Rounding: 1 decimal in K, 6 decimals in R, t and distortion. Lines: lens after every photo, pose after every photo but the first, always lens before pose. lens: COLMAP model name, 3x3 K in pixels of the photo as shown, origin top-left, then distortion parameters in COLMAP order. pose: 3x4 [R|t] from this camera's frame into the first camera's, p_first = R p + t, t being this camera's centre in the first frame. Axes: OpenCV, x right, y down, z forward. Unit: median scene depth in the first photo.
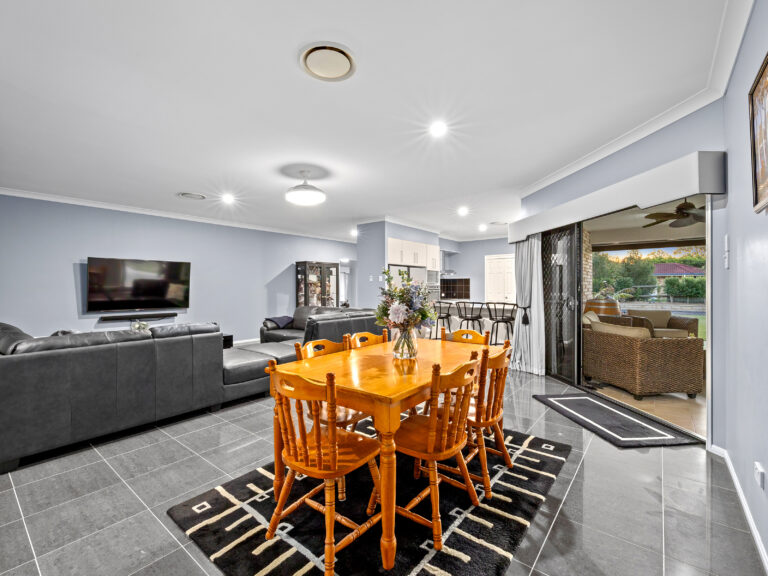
lens RADIAL K [[347.1, 0, 384.0], [0, 347.1, 286.4], [0, 0, 1]] dist [-0.003800, 0.000448]
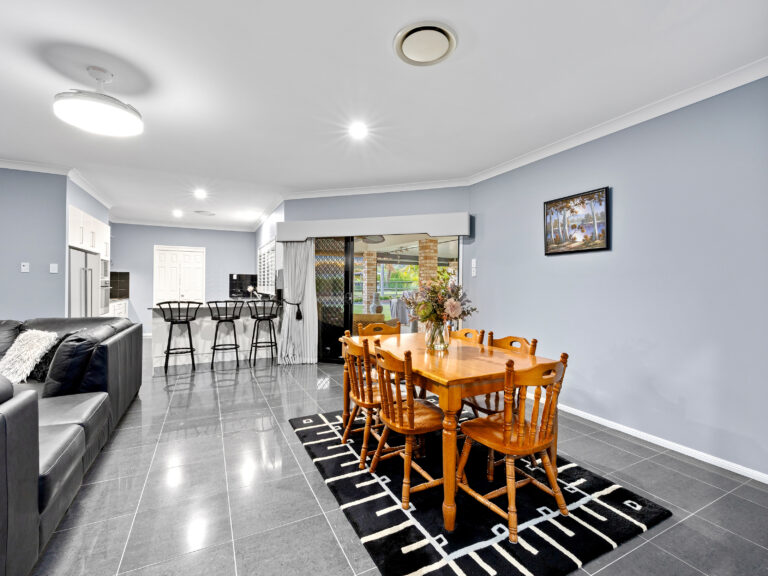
lens RADIAL K [[347.1, 0, 384.9], [0, 347.1, 285.6], [0, 0, 1]] dist [-0.003800, 0.000448]
pose [[0.411996, 0.005194, 0.911171, -0.327583], [-0.012674, 0.999920, 0.000031, 0.000791], [-0.911097, -0.011561, 0.412029, 0.221922]]
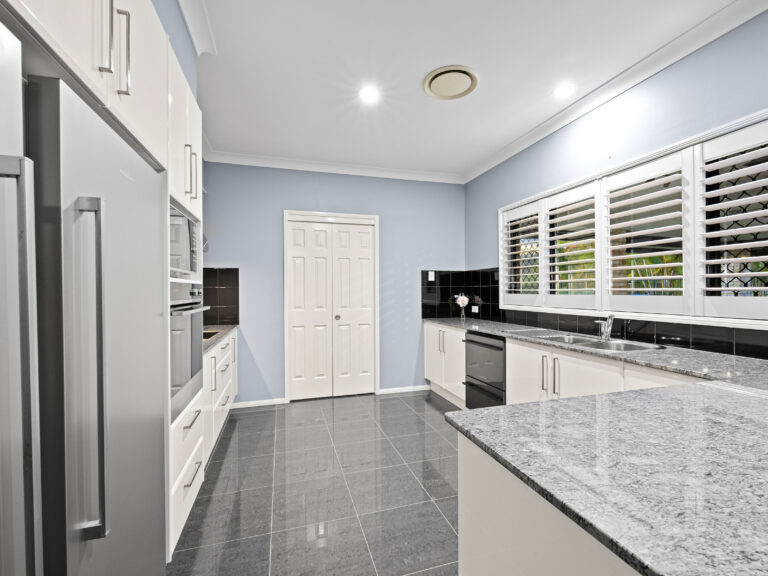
lens RADIAL K [[347.1, 0, 383.9], [0, 347.1, 290.0], [0, 0, 1]] dist [-0.003800, 0.000448]
pose [[0.574025, 0.001817, 0.818836, 0.054541], [-0.000073, 0.999998, -0.002168, 0.001434], [-0.818838, 0.001185, 0.574024, 0.966804]]
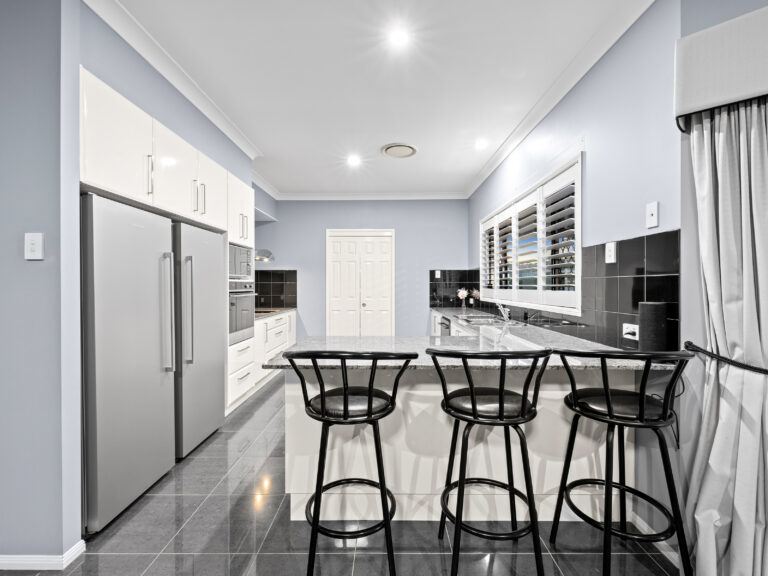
lens RADIAL K [[347.1, 0, 381.2], [0, 347.1, 283.9], [0, 0, 1]] dist [-0.003800, 0.000448]
pose [[0.790003, 0.006008, 0.613073, 0.029519], [-0.004276, 0.999982, -0.004290, 0.001056], [-0.613088, 0.000768, 0.790014, 0.713097]]
